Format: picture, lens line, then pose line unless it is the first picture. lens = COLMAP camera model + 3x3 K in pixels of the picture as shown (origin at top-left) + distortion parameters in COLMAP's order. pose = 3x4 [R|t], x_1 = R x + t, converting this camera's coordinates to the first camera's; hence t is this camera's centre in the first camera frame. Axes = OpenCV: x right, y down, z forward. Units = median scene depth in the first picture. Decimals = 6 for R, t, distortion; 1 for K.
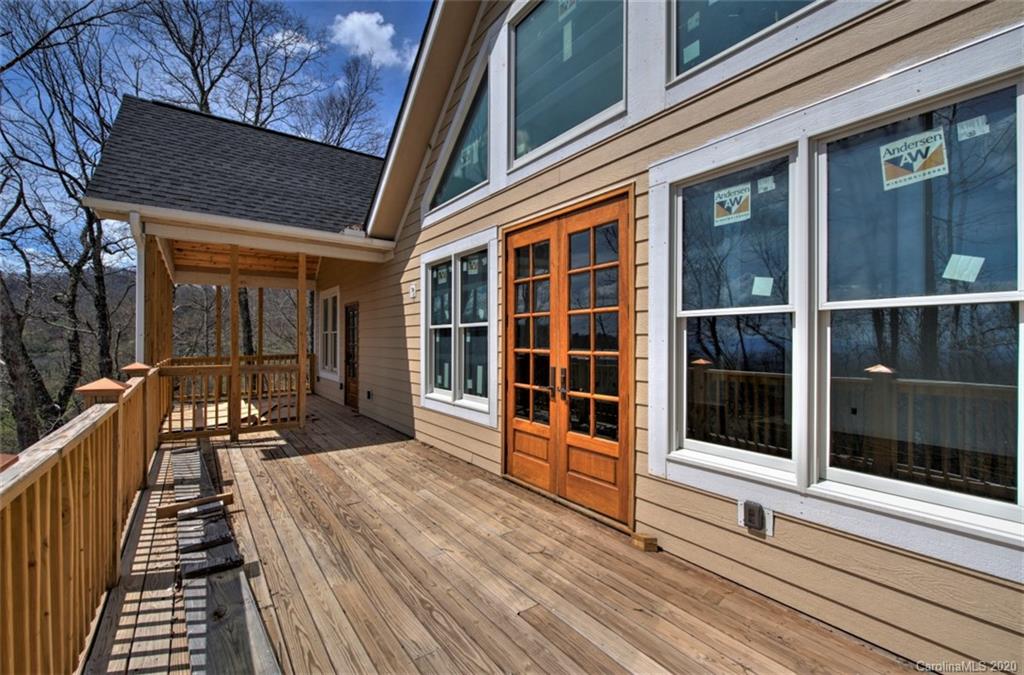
lens RADIAL K [[443.1, 0, 508.4], [0, 443.1, 342.7], [0, 0, 1]] dist [0.004551, -0.003107]
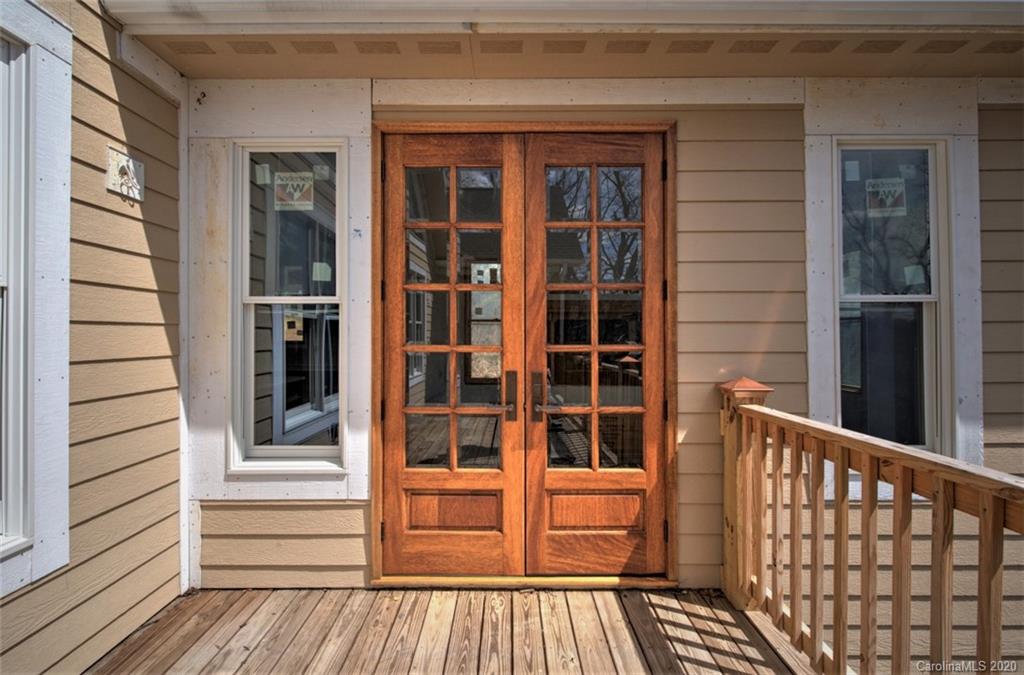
lens RADIAL K [[443.1, 0, 515.3], [0, 443.1, 331.6], [0, 0, 1]] dist [0.004551, -0.003107]
pose [[0.514984, 0.009508, 0.857147, -0.452495], [-0.002666, 0.999951, -0.009490, 0.003132], [-0.857195, 0.002602, 0.514985, 0.686449]]
